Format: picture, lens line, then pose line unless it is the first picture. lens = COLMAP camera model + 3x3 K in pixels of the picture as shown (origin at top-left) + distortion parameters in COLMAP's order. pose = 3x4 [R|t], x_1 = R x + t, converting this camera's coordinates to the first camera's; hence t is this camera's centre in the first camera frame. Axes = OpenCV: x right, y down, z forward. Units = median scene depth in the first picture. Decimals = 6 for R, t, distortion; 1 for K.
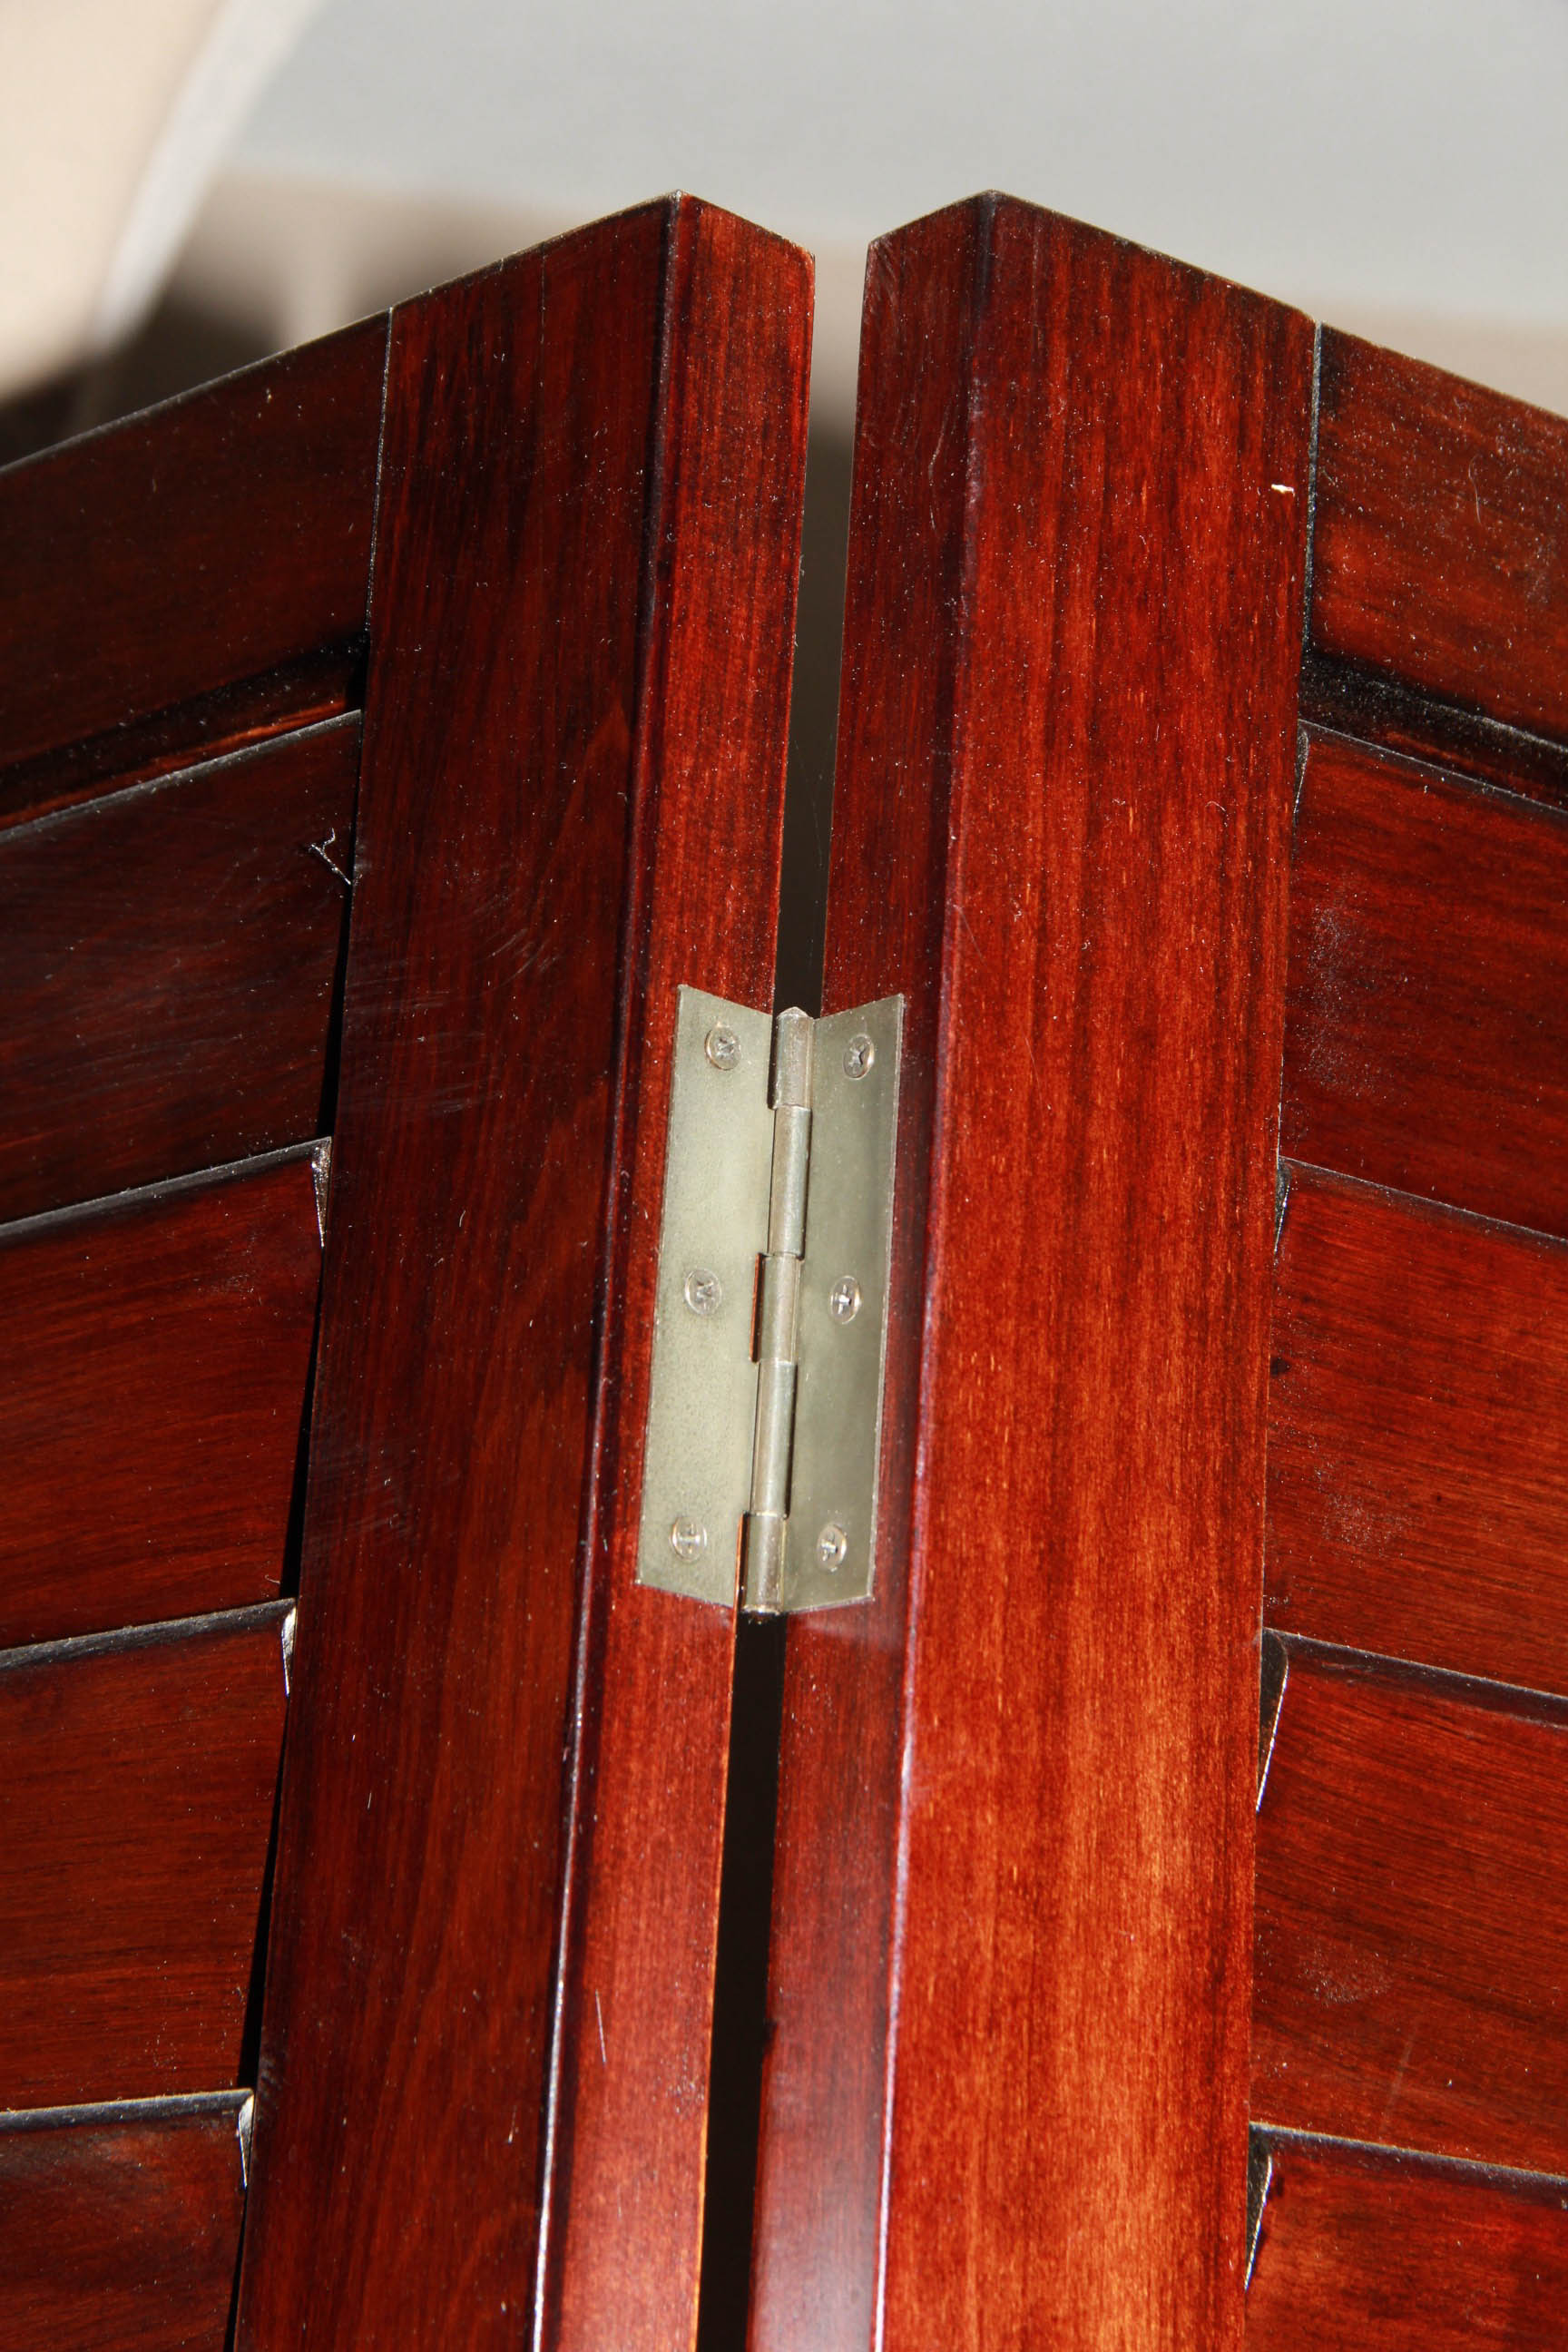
lens RADIAL K [[6295.8, 0, 784.0], [0, 6295.8, 1176.0], [0, 0, 1]] dist [0.385812, -0.045437]
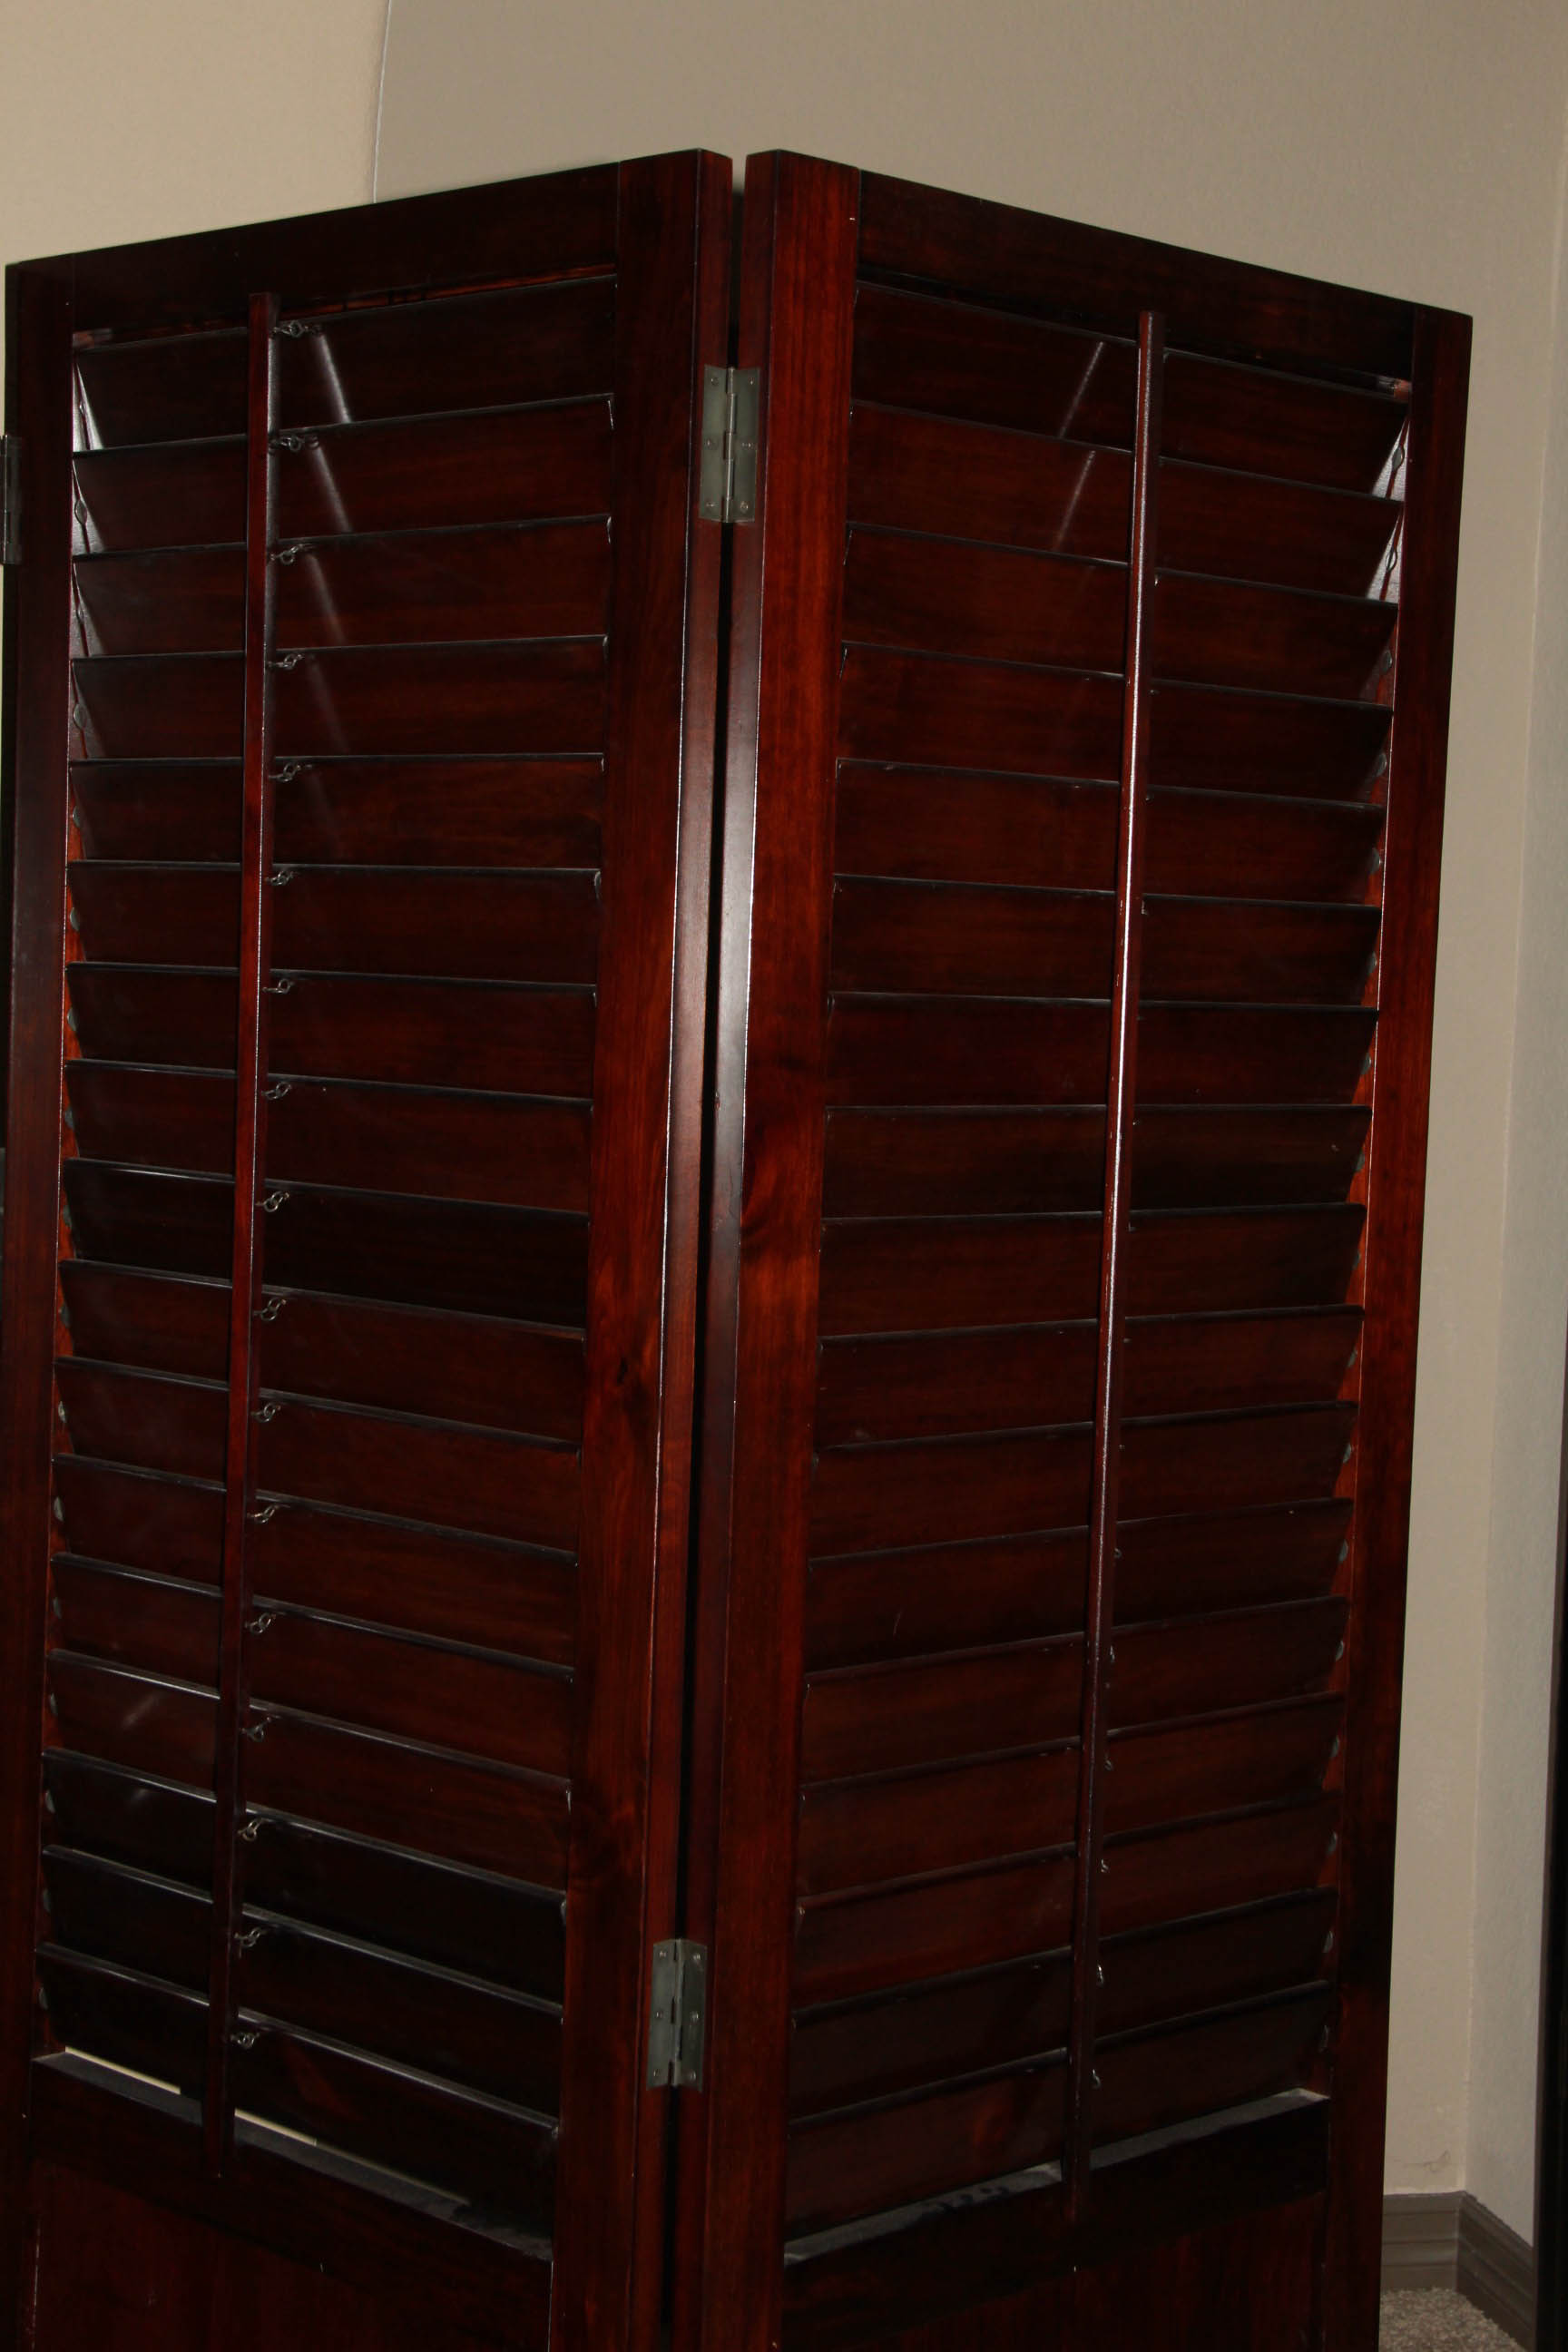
lens RADIAL K [[3759.6, 0, 785.0], [0, 3759.6, 1204.1], [0, 0, 1]] dist [0.123497, 0.666236]
pose [[0.997919, -0.023065, 0.060207, -0.123857], [0.002168, 0.945296, 0.326206, -0.313971], [-0.064437, -0.325397, 0.943380, -1.483142]]
